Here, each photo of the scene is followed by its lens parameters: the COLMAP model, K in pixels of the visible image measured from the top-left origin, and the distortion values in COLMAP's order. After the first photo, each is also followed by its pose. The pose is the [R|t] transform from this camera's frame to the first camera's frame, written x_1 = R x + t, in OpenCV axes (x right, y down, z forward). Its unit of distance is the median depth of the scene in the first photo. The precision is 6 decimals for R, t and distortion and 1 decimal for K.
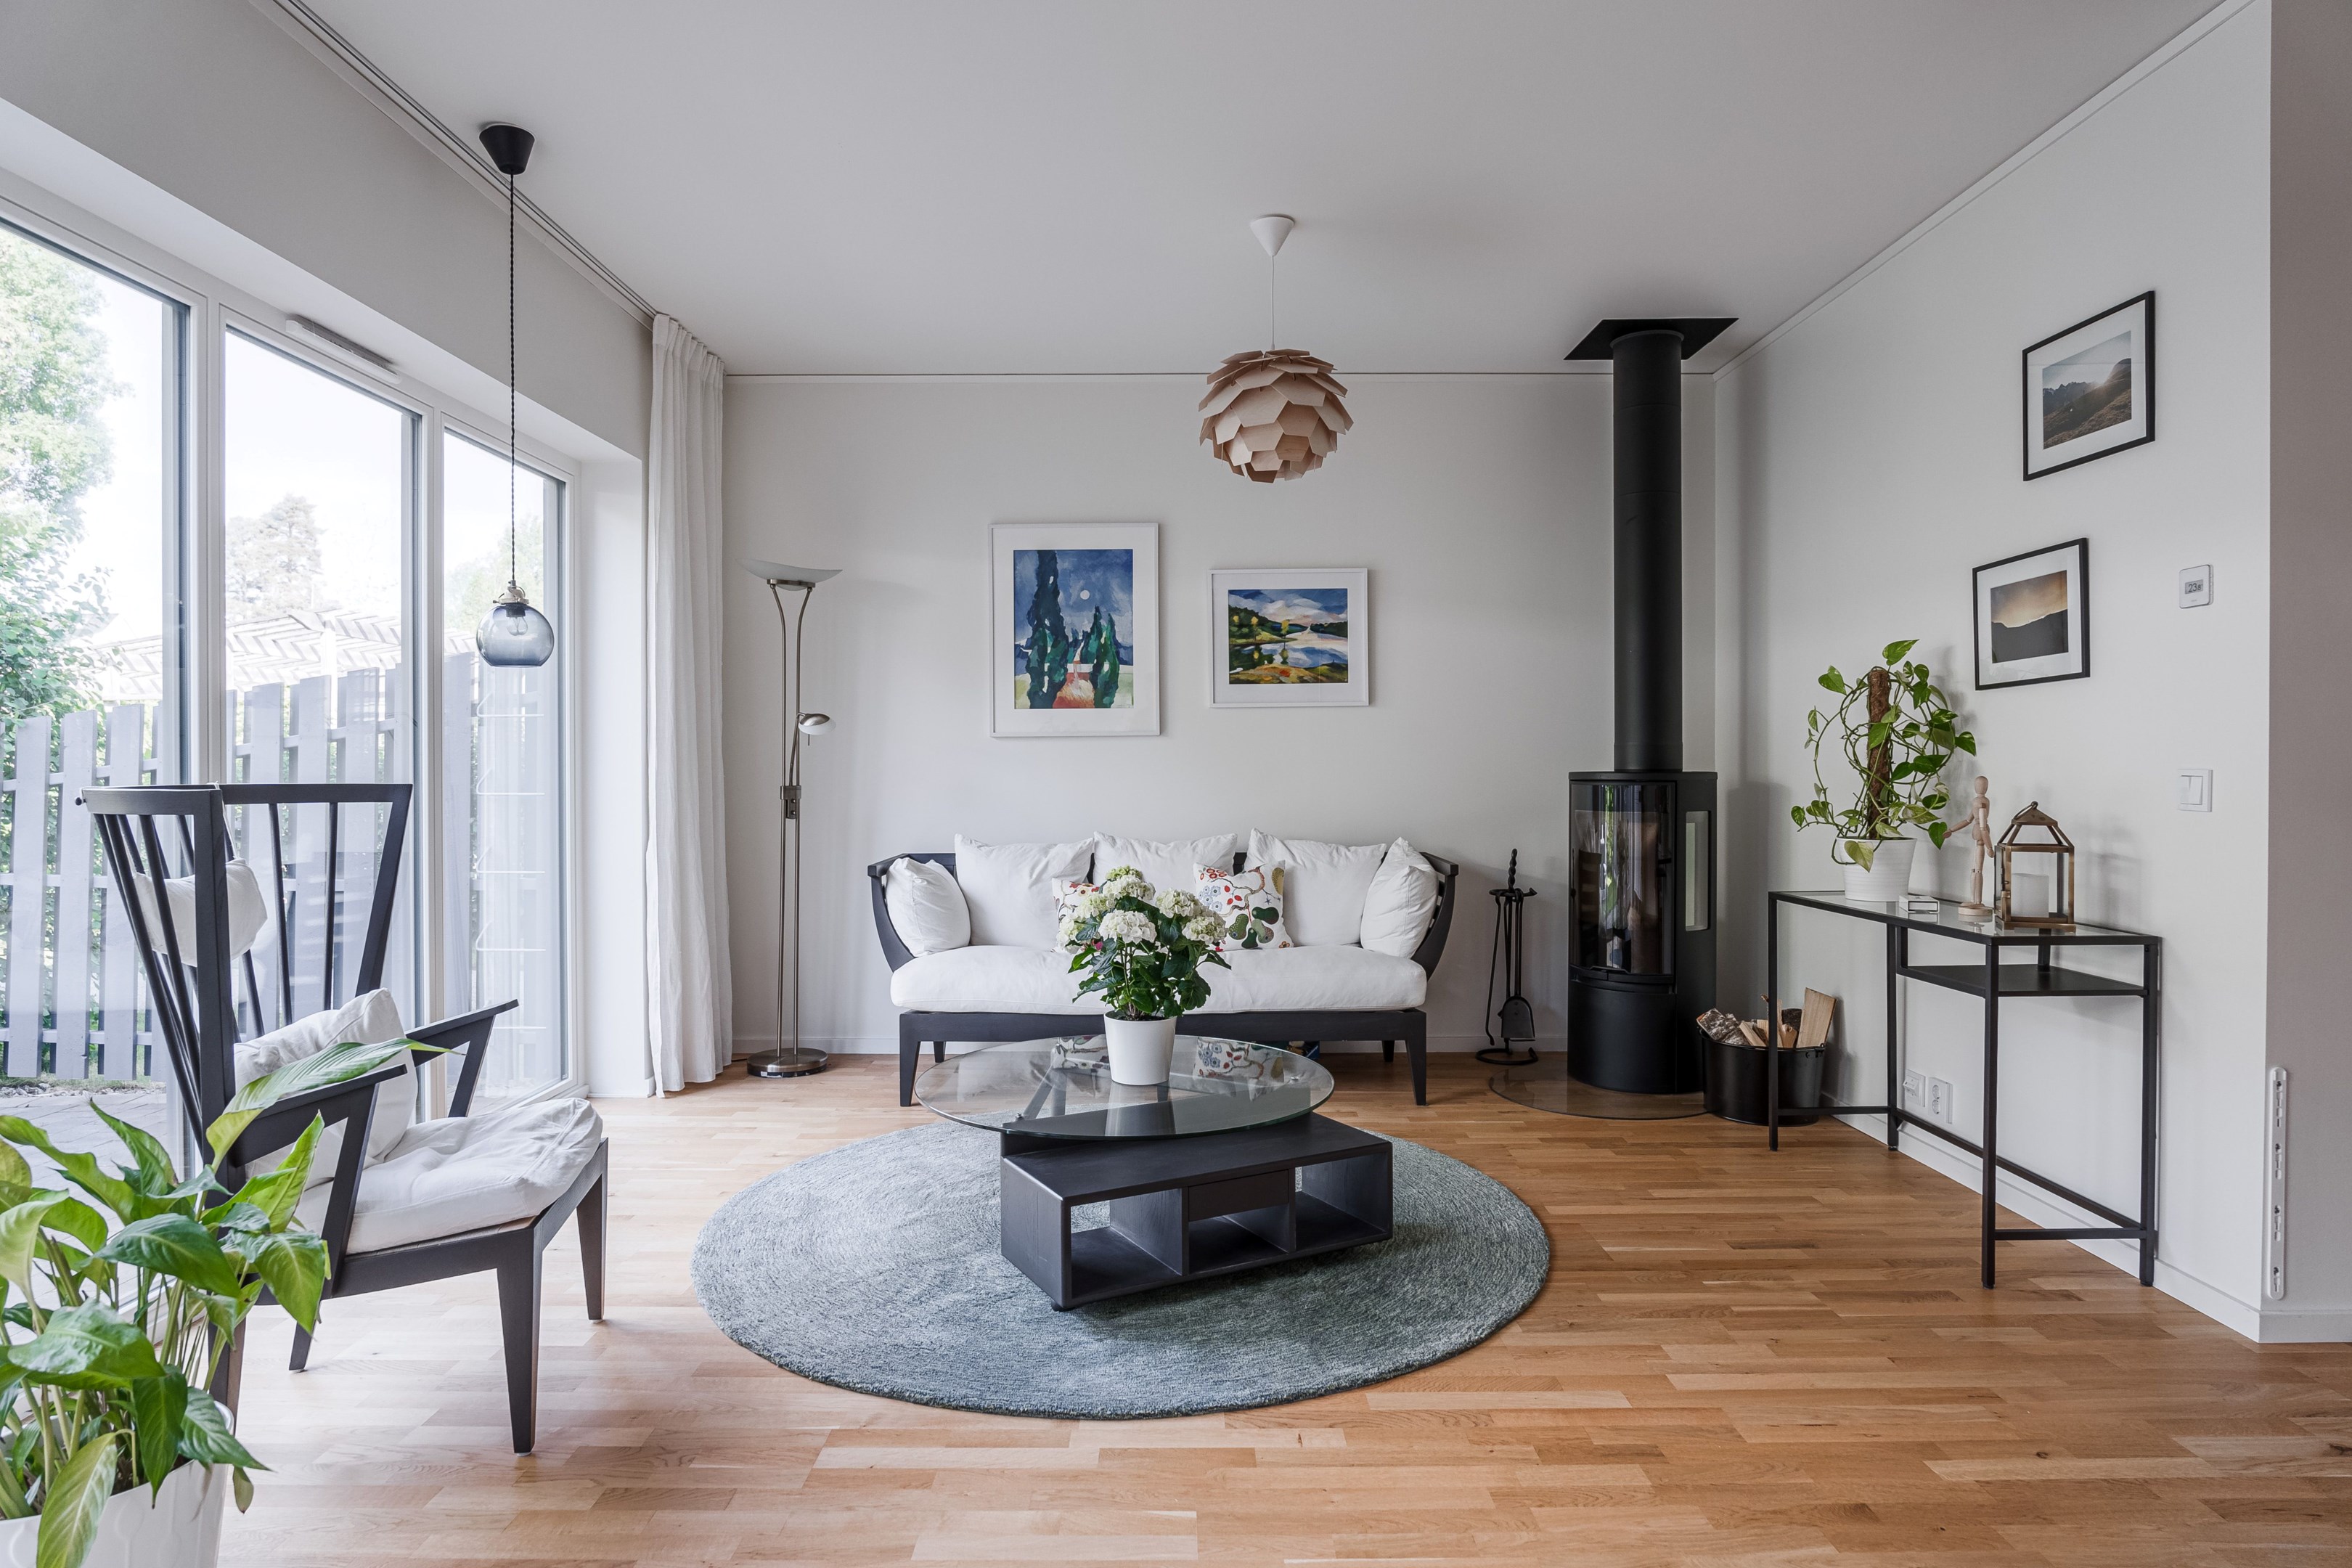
lens RADIAL K [[1303.6, 0, 1175.5], [0, 1303.6, 777.4], [0, 0, 1]] dist [-0.000084, 0.000167]
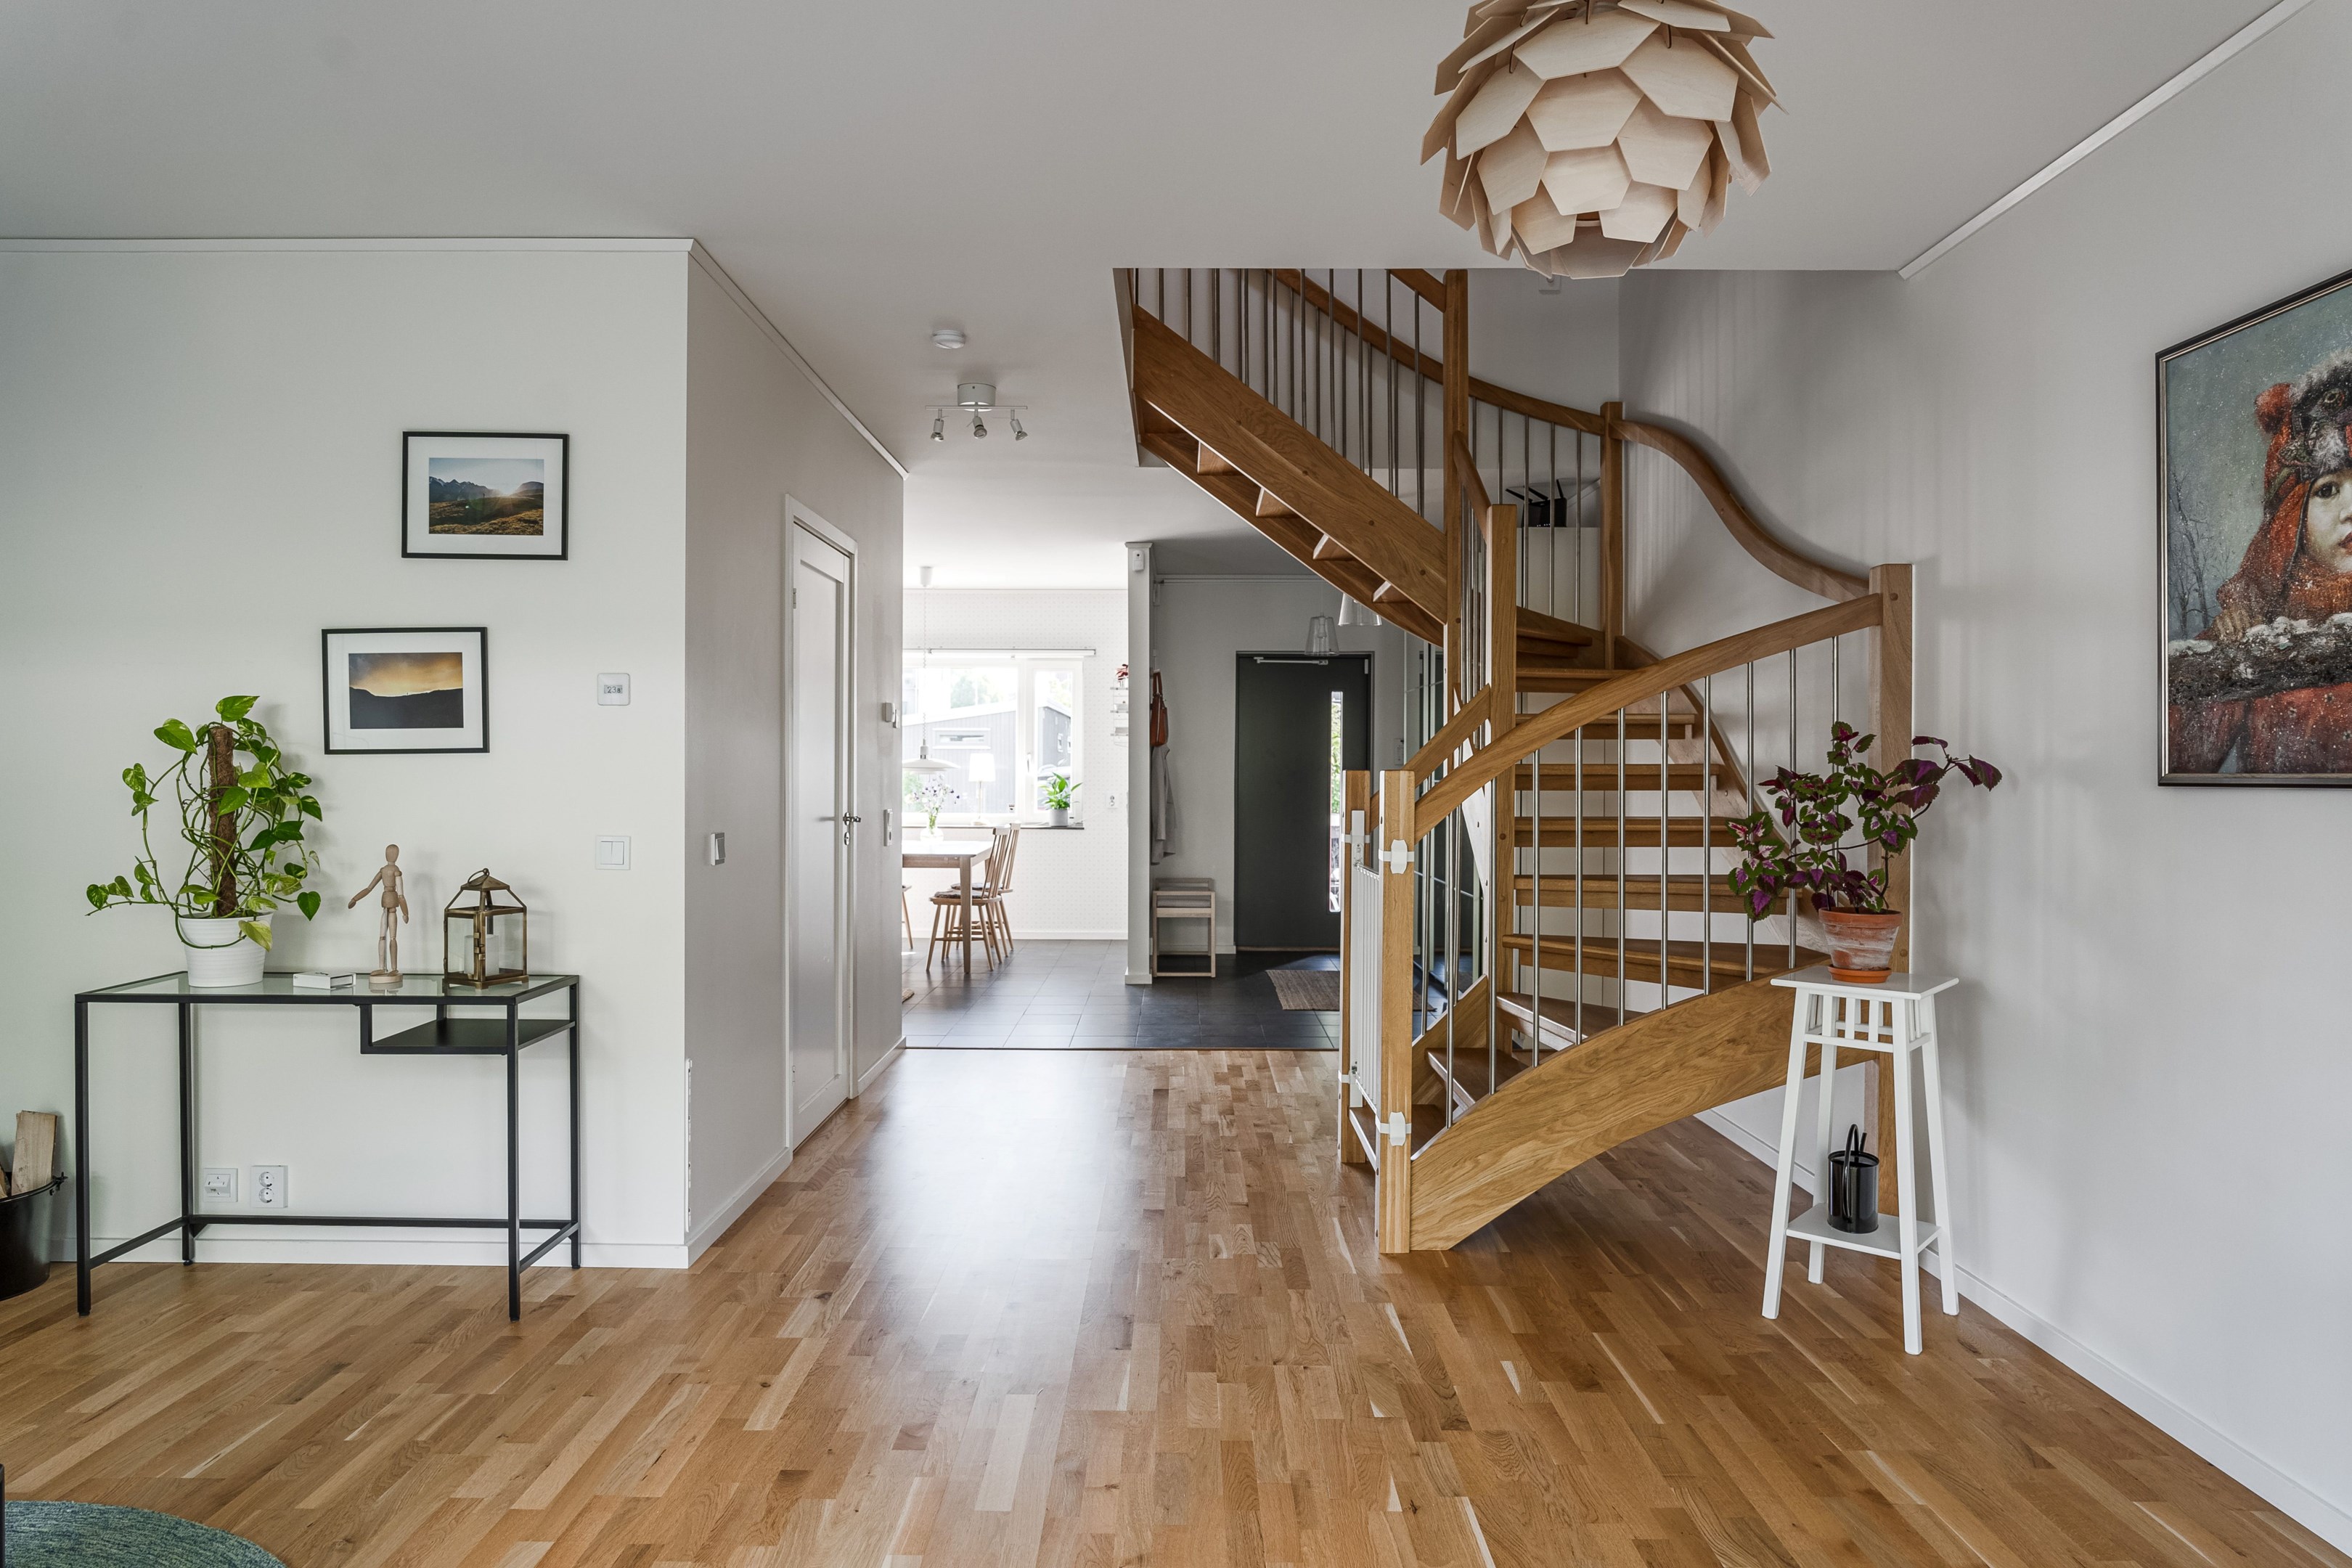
lens RADIAL K [[1438.9, 0, 1168.6], [0, 1438.9, 779.2], [0, 0, 1]] dist [-0.026095, 0.002095]
pose [[0.011044, -0.001734, 0.999938, -0.501934], [0.005407, 0.999984, 0.001674, -0.052250], [-0.999924, 0.005388, 0.011053, 0.398800]]
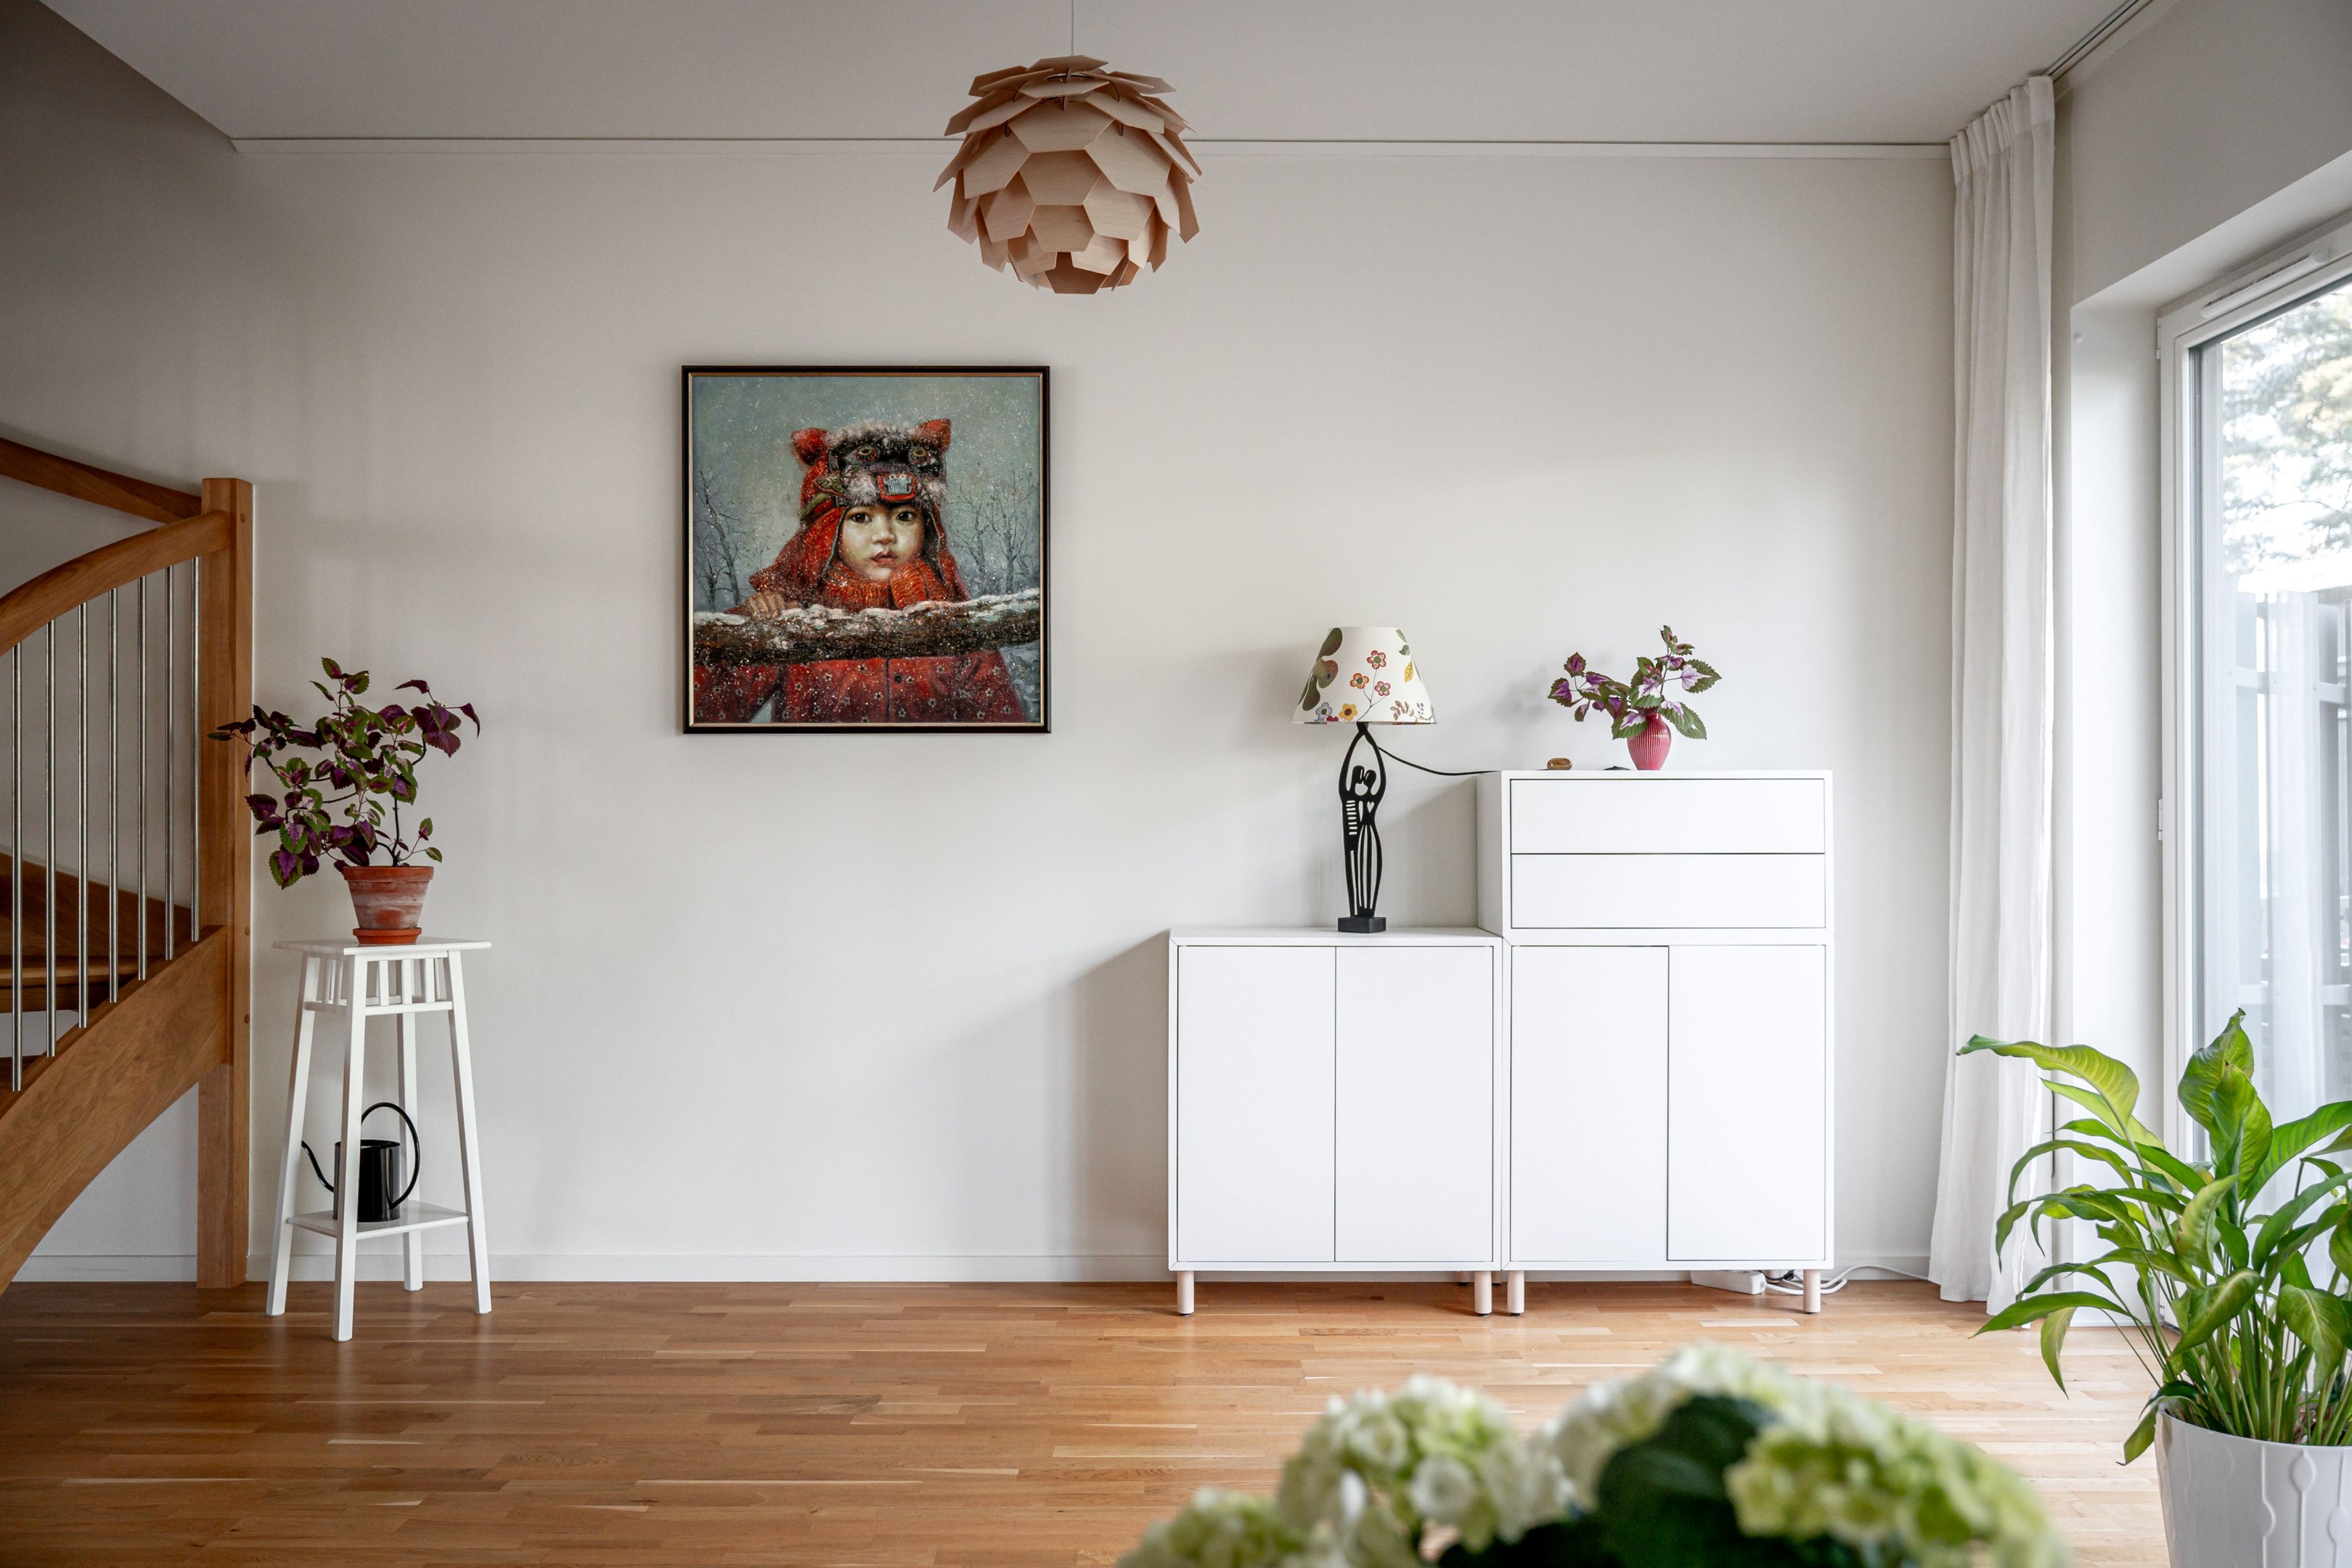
lens RADIAL K [[2102.6, 0, 1176.0], [0, 2102.6, 785.8], [0, 0, 1]] dist [0.001930, -0.000141]
pose [[-0.999985, 0.003390, -0.004319, 0.004928], [0.003397, 0.999993, -0.001584, -0.003913], [0.004314, -0.001599, -0.999989, 1.285787]]
